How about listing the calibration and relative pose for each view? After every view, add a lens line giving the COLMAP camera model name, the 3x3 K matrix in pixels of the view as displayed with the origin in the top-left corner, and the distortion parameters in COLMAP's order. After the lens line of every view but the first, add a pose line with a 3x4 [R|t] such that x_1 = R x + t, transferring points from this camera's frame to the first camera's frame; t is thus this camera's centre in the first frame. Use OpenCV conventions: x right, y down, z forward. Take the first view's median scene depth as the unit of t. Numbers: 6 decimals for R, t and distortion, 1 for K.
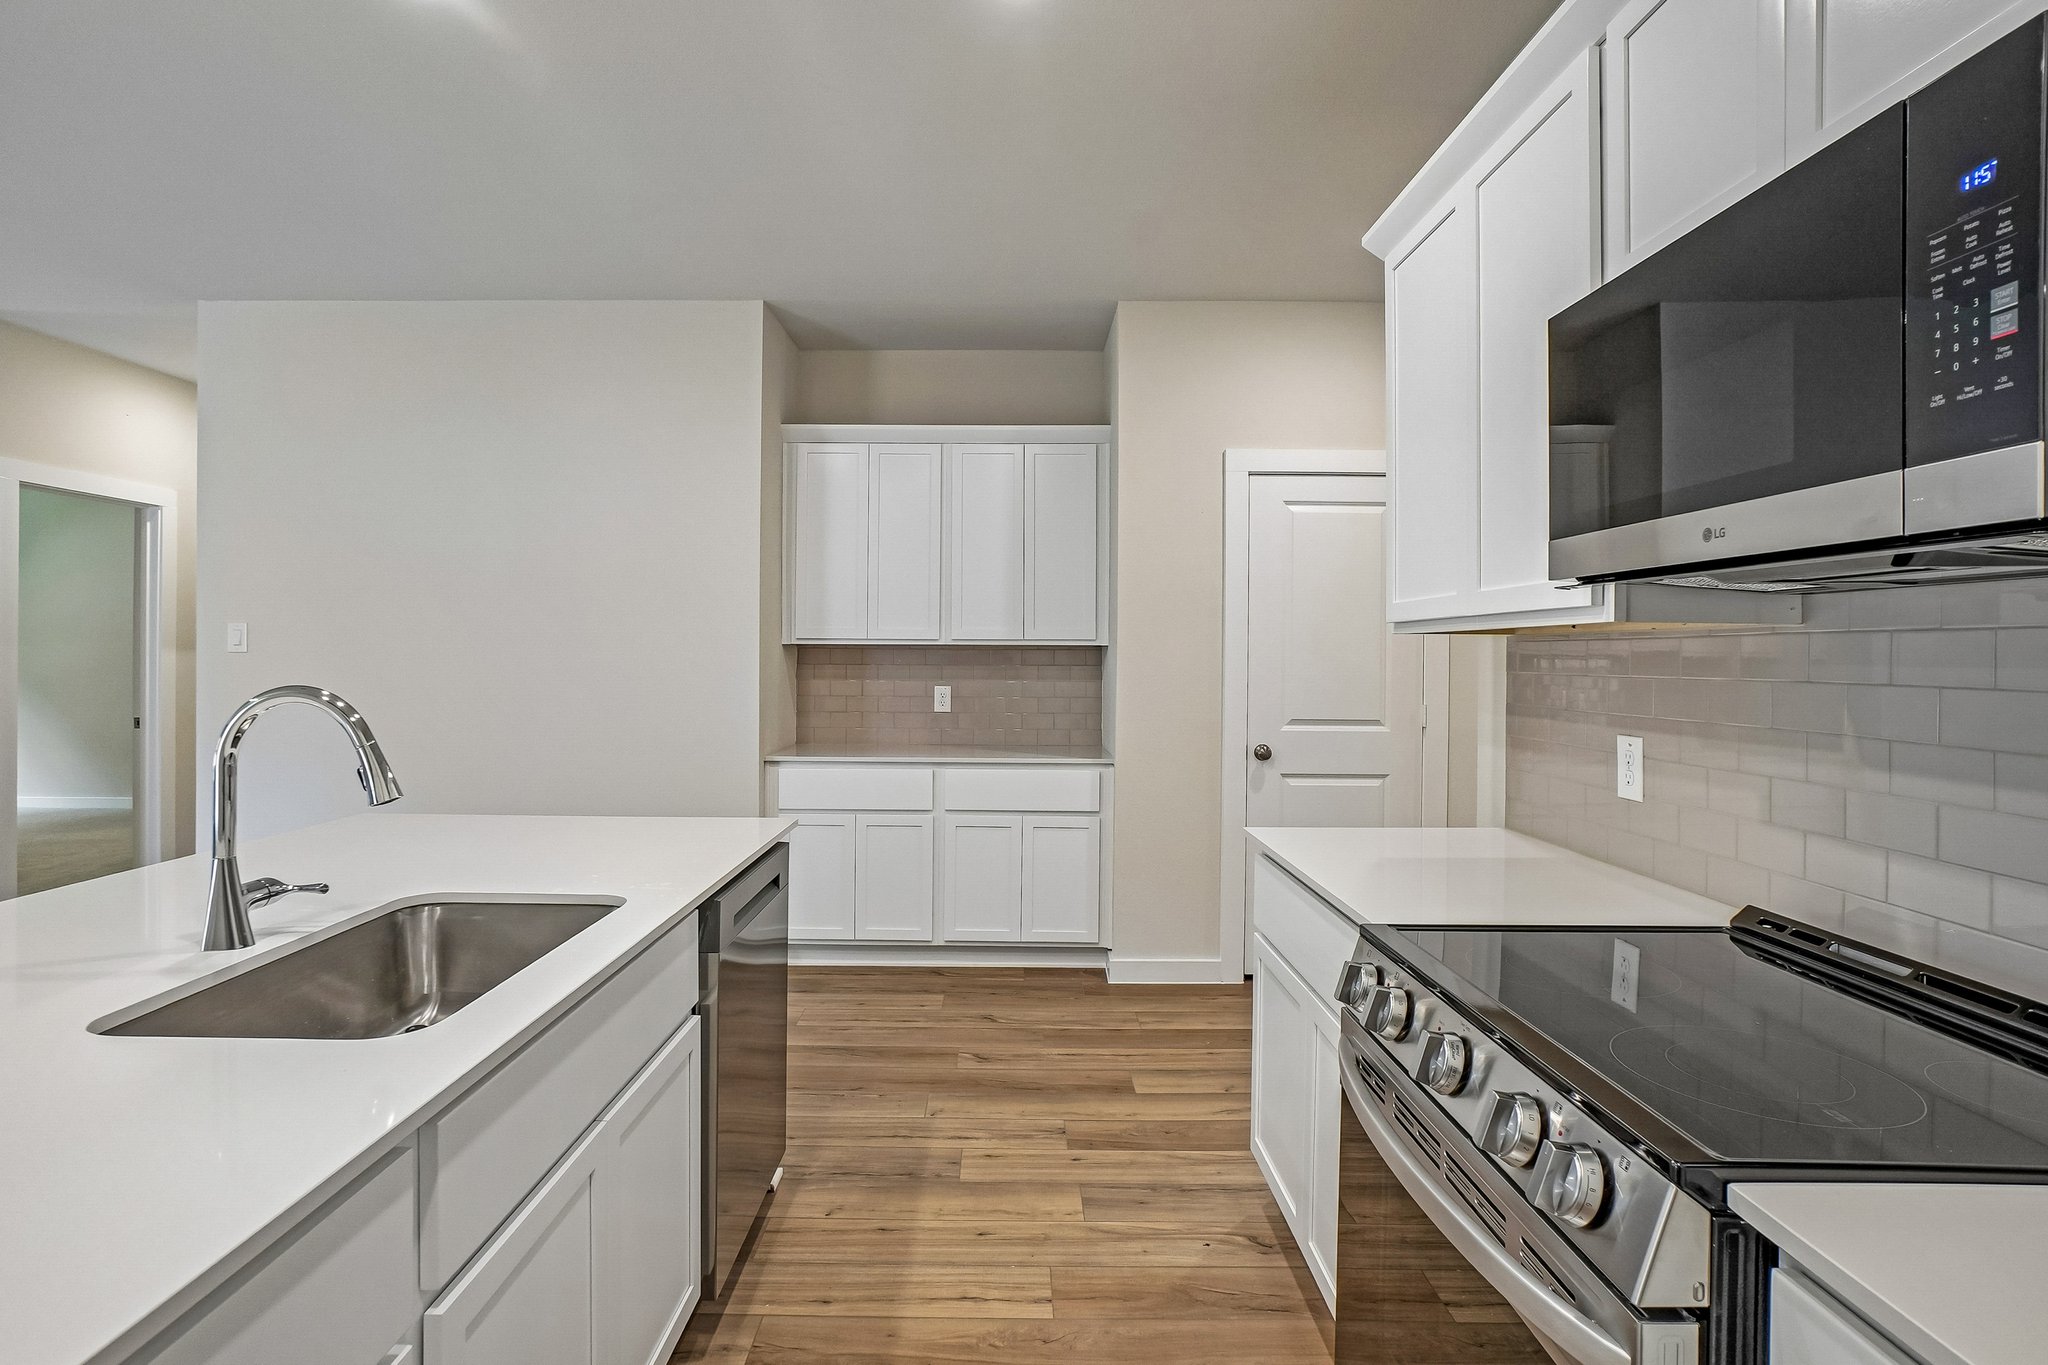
lens RADIAL K [[1042.1, 0, 1005.0], [0, 1042.1, 649.9], [0, 0, 1]] dist [-0.024435, 0.003181]
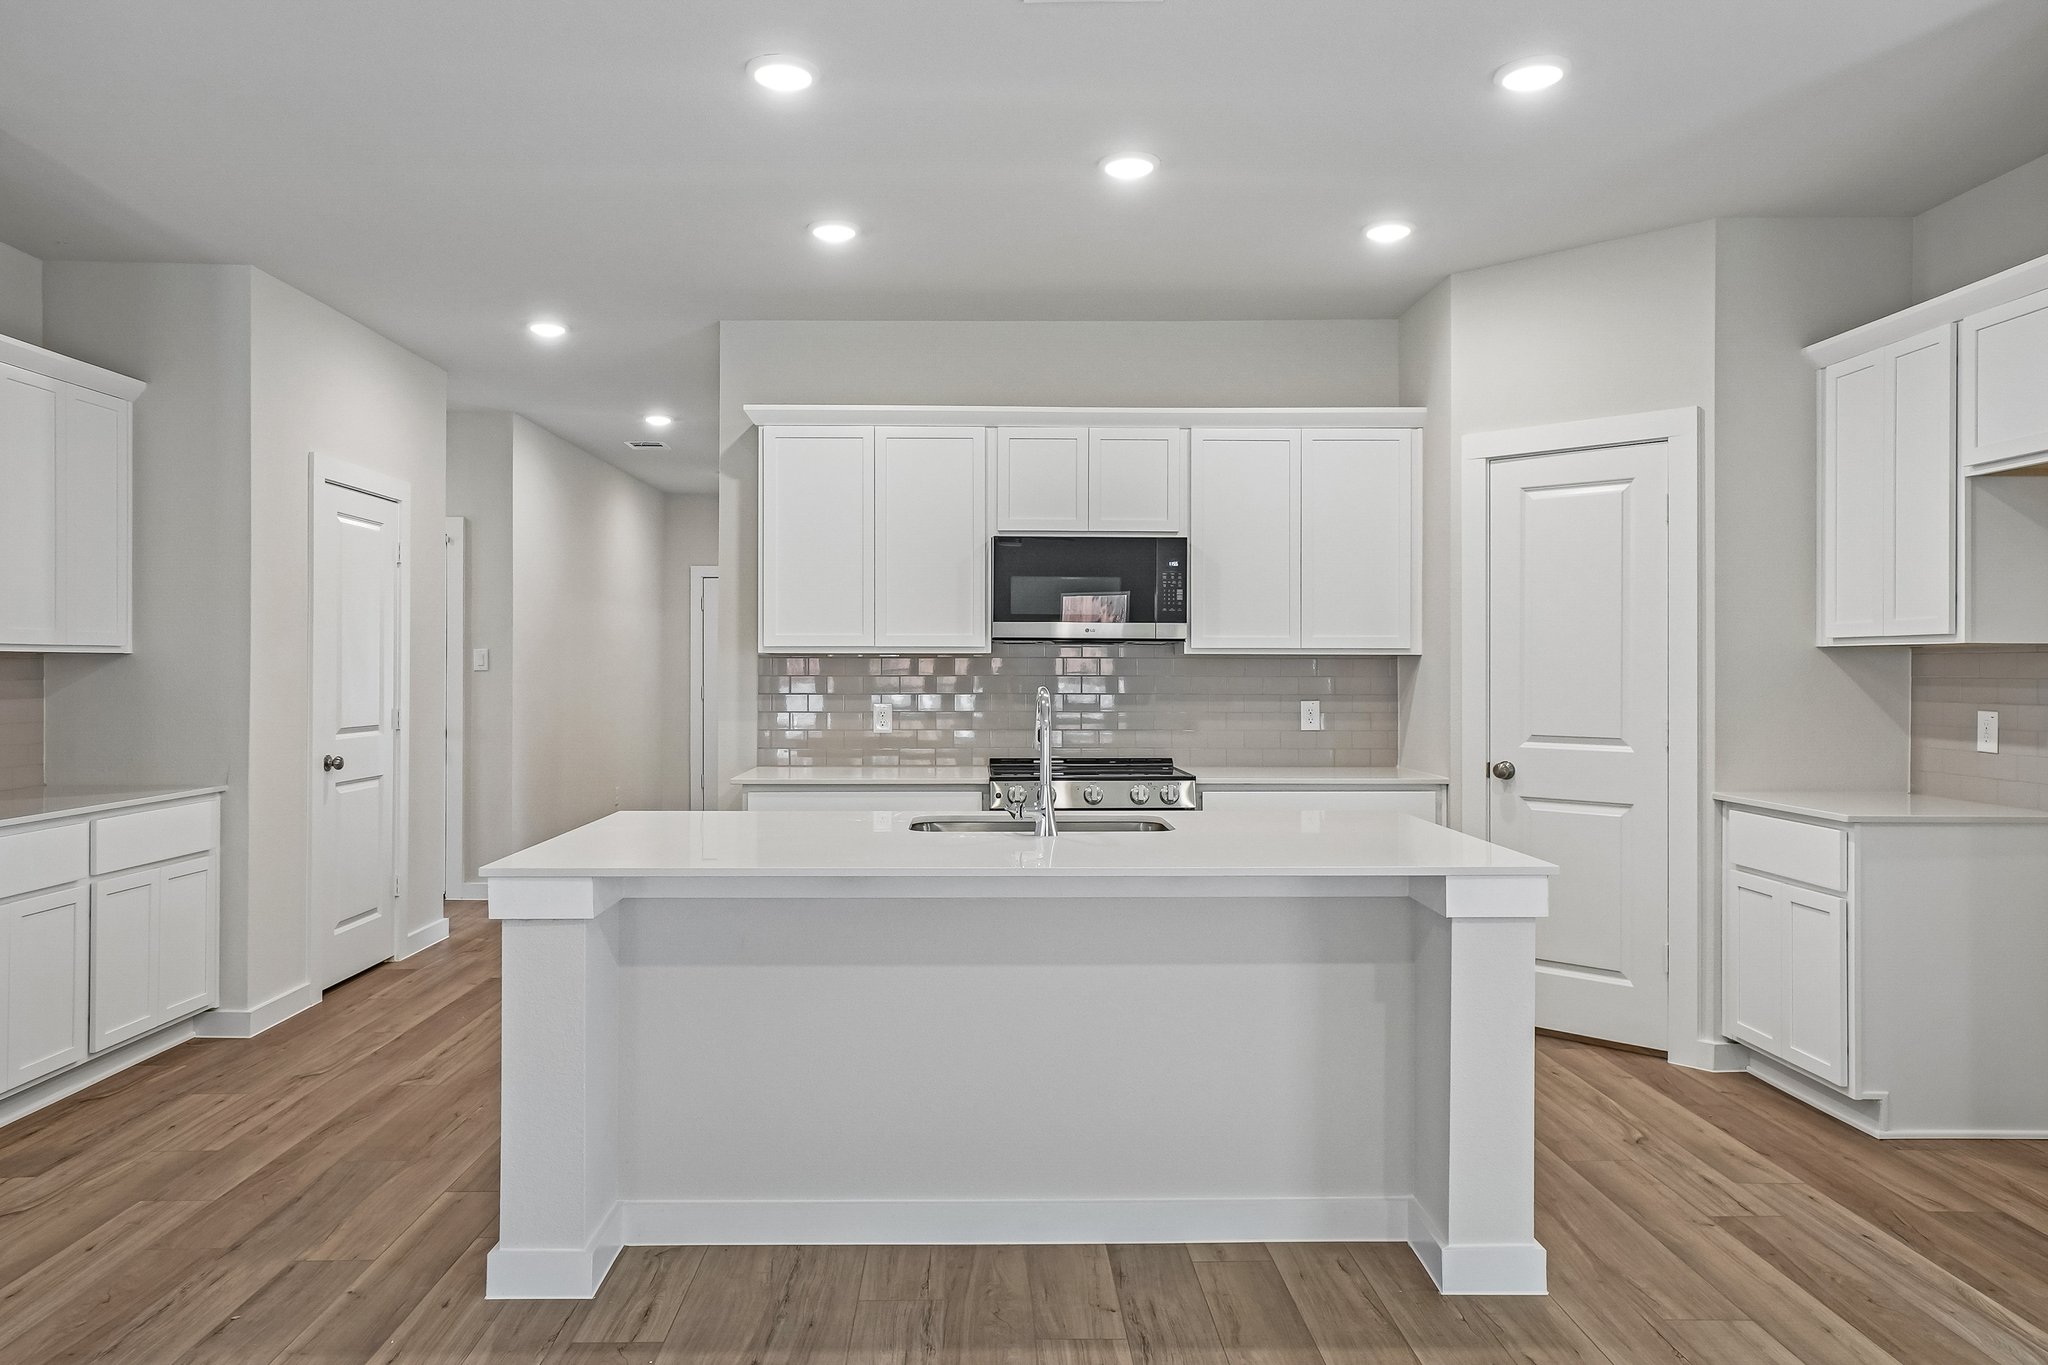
lens RADIAL K [[1389.2, 0, 994.7], [0, 1389.2, 661.3], [0, 0, 1]] dist [0.001027, 0.014736]
pose [[-0.018699, -0.001632, 0.999824, -1.166151], [-0.006109, 0.999980, 0.001518, -0.004973], [-0.999806, -0.006080, -0.018708, 0.418750]]
